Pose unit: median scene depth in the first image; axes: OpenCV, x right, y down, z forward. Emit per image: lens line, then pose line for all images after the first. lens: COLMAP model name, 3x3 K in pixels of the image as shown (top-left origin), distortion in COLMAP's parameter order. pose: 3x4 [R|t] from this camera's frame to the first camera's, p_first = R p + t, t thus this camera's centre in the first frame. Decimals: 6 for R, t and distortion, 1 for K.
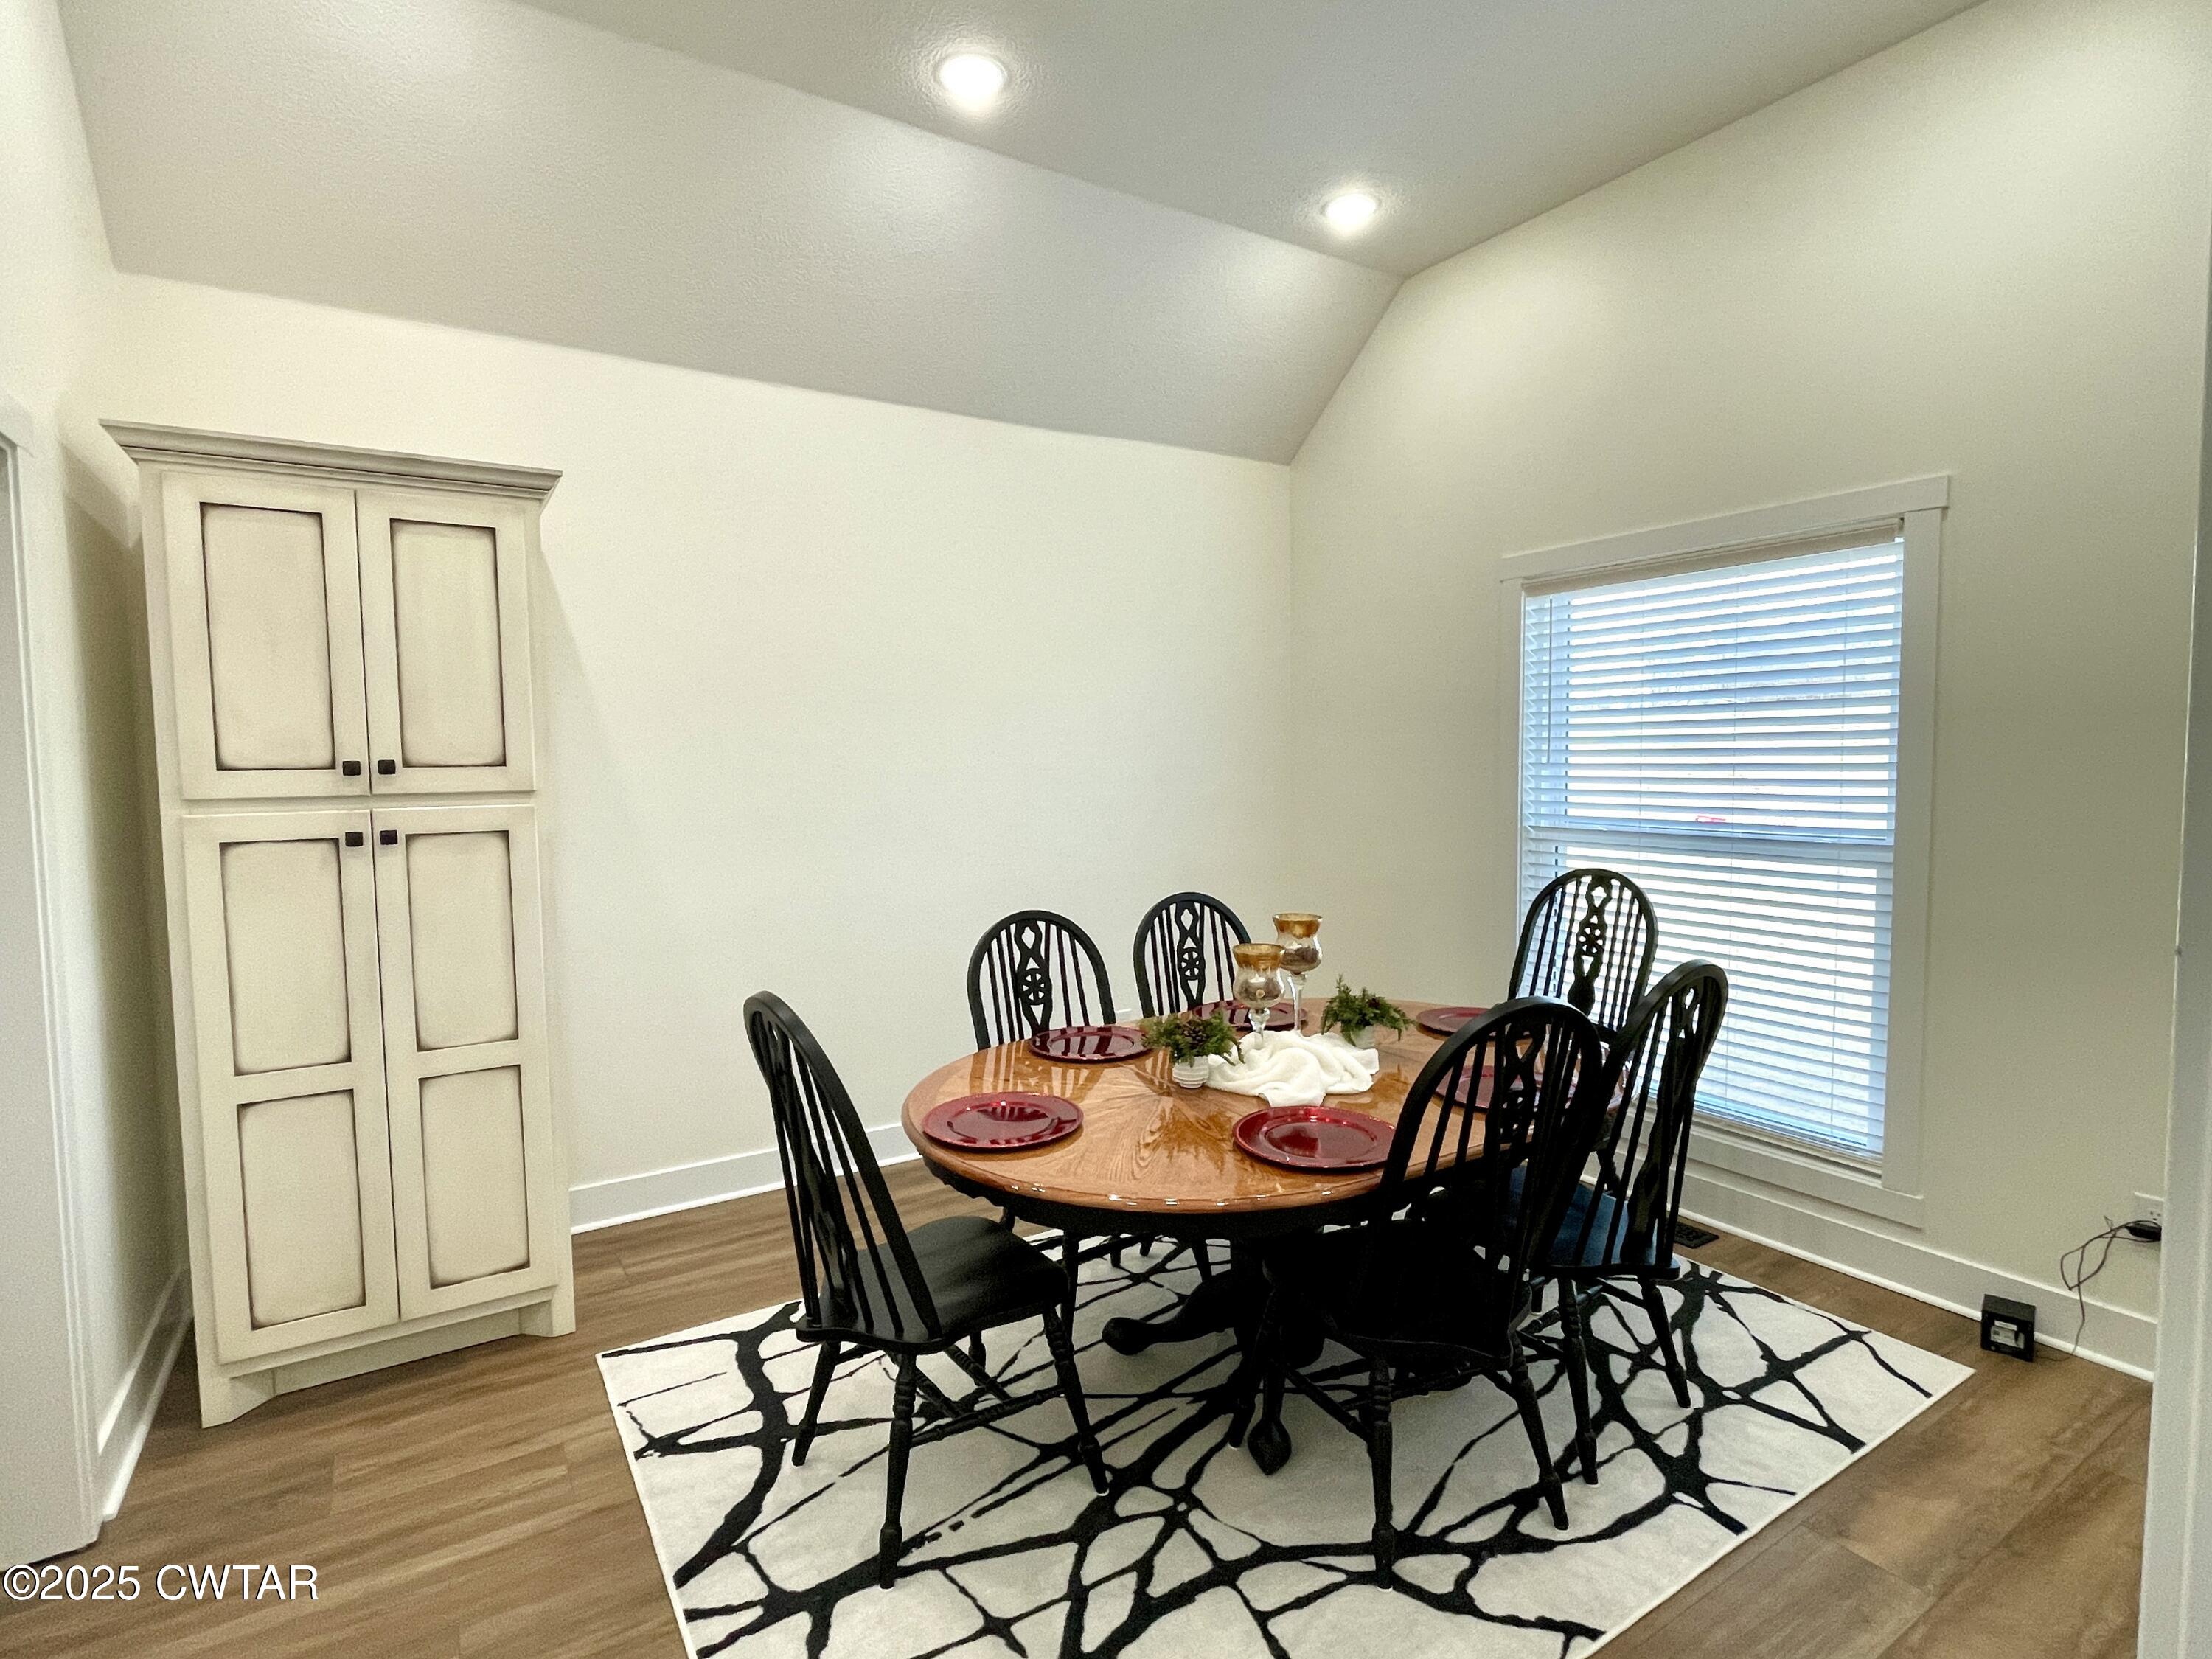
lens RADIAL K [[1096.8, 0, 1106.0], [0, 1096.8, 829.5], [0, 0, 1]] dist [-0.003704, -0.000331]
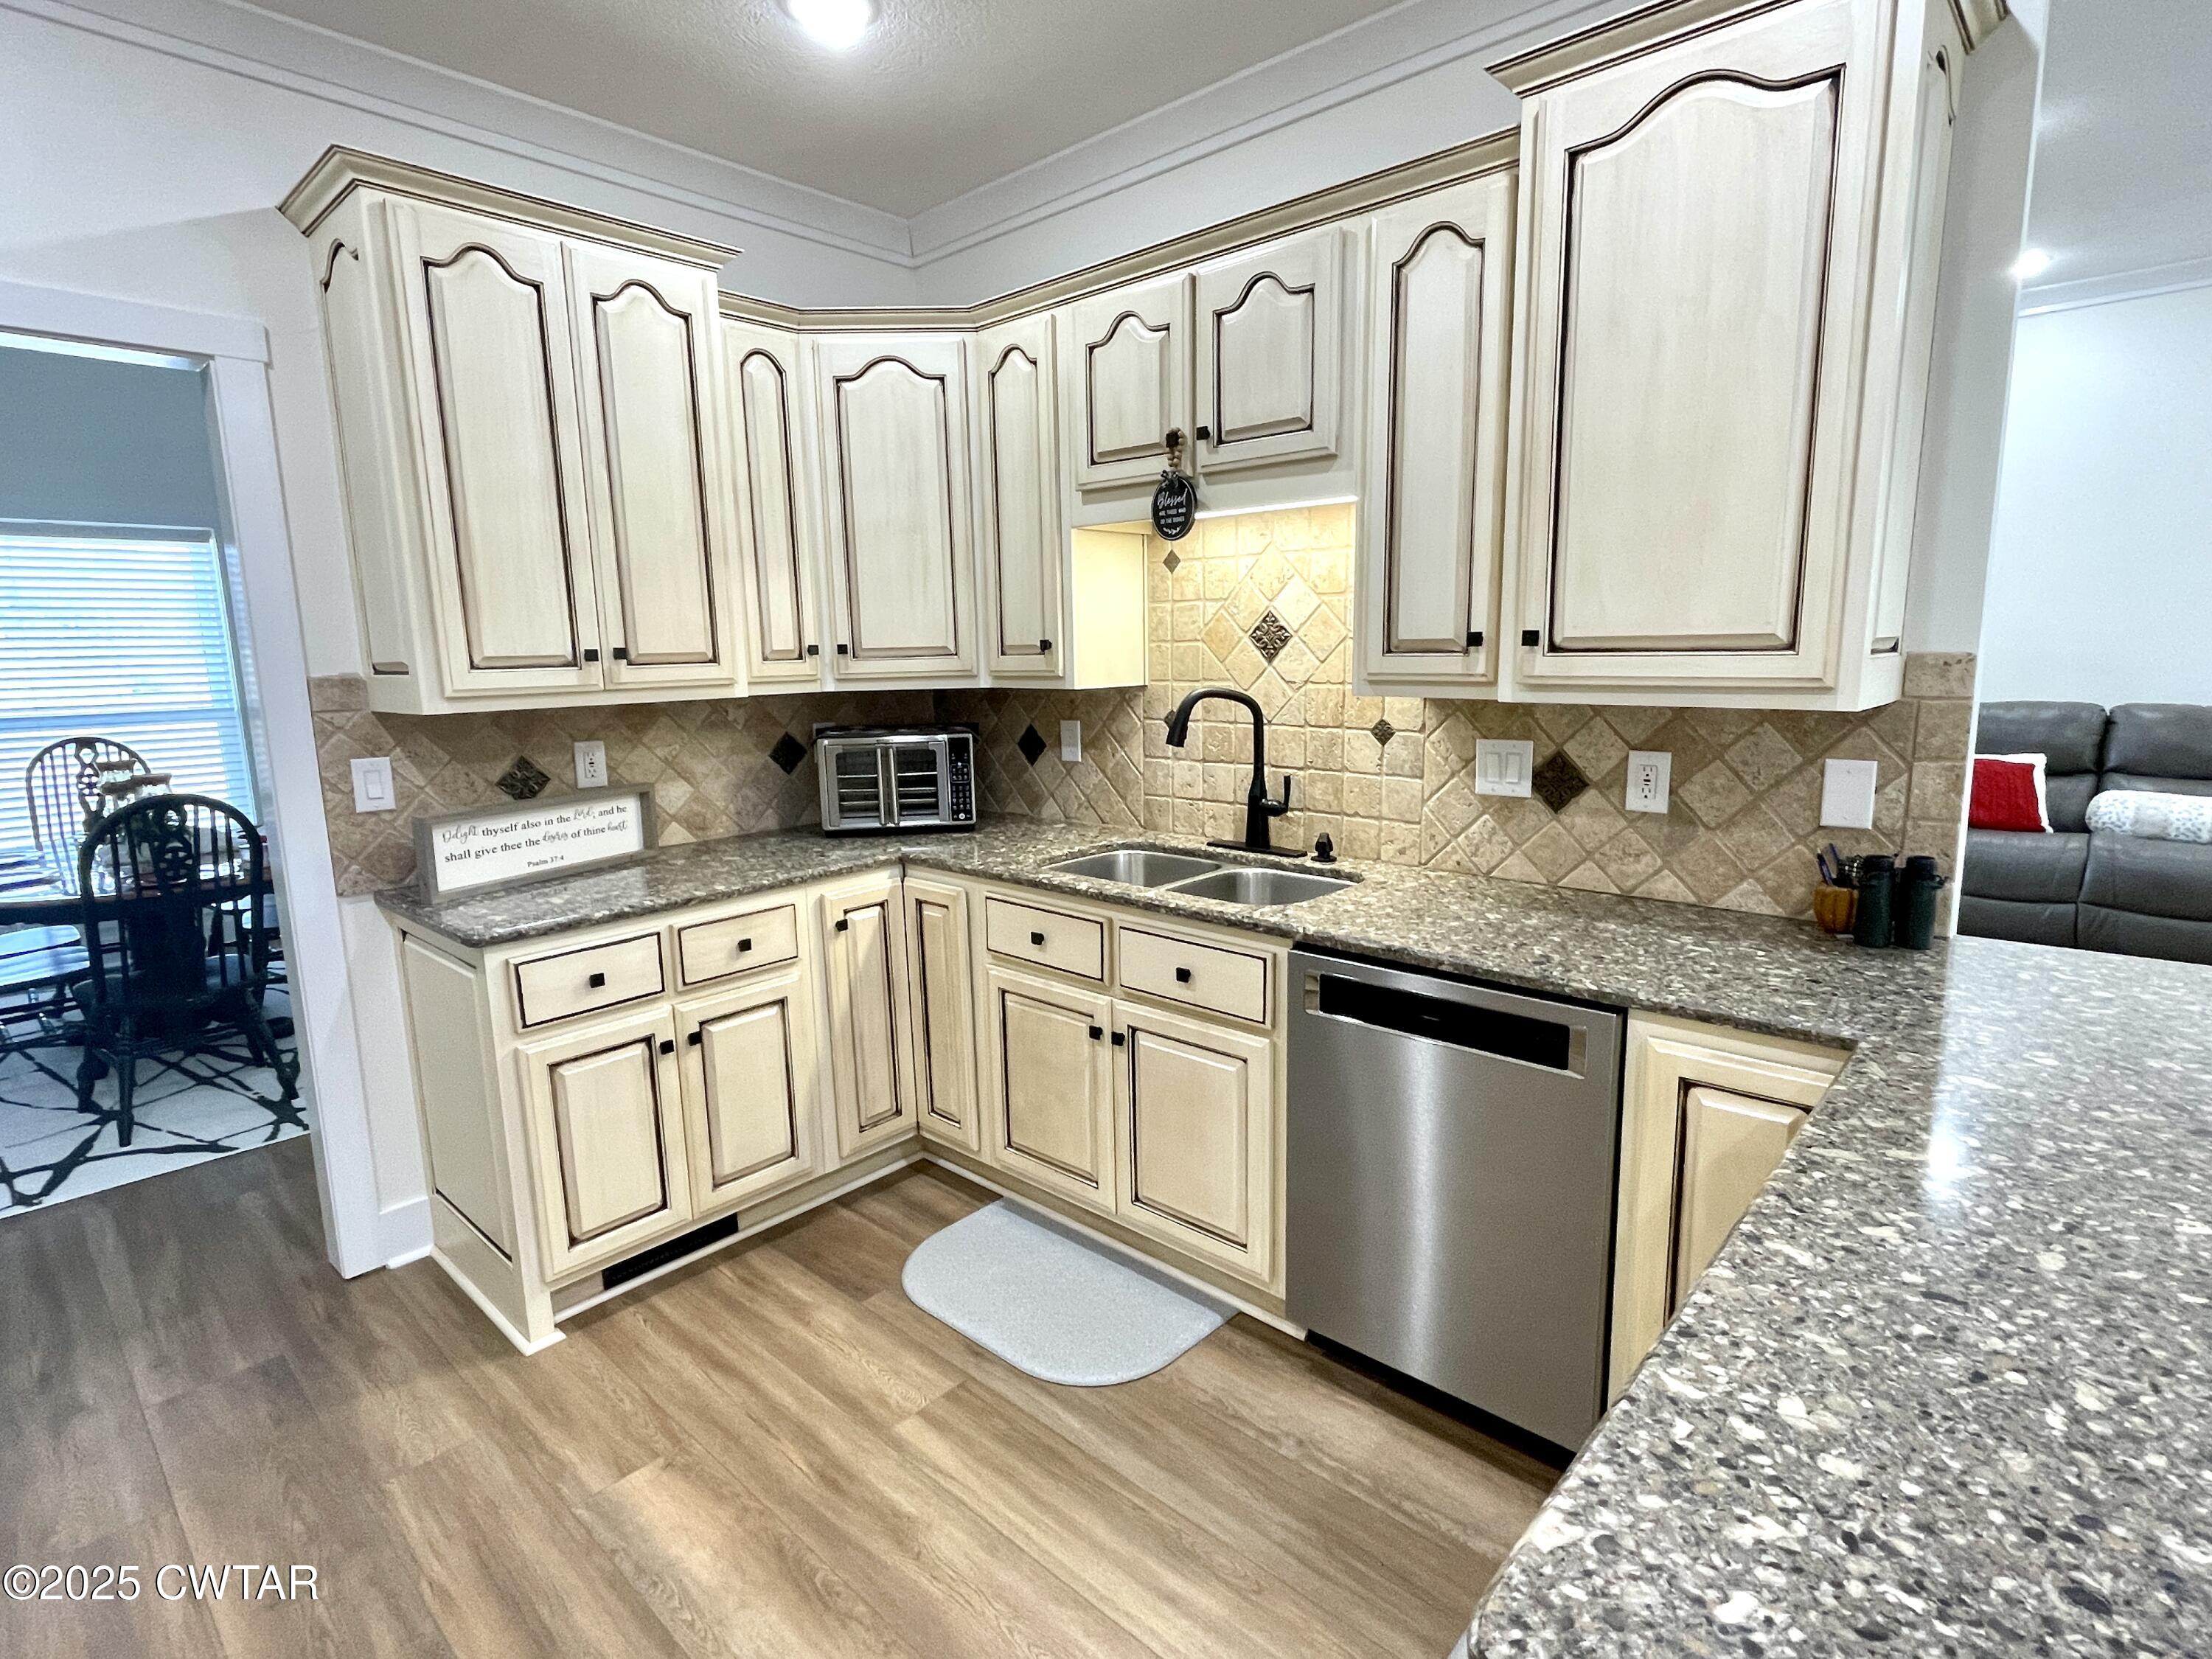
lens RADIAL K [[1096.8, 0, 1106.0], [0, 1096.8, 829.5], [0, 0, 1]] dist [-0.003704, -0.000331]
pose [[-0.258126, -0.144294, 0.955275, -2.081370], [0.088254, 0.981128, 0.172046, 0.042973], [-0.962072, 0.128717, -0.240520, 0.063102]]
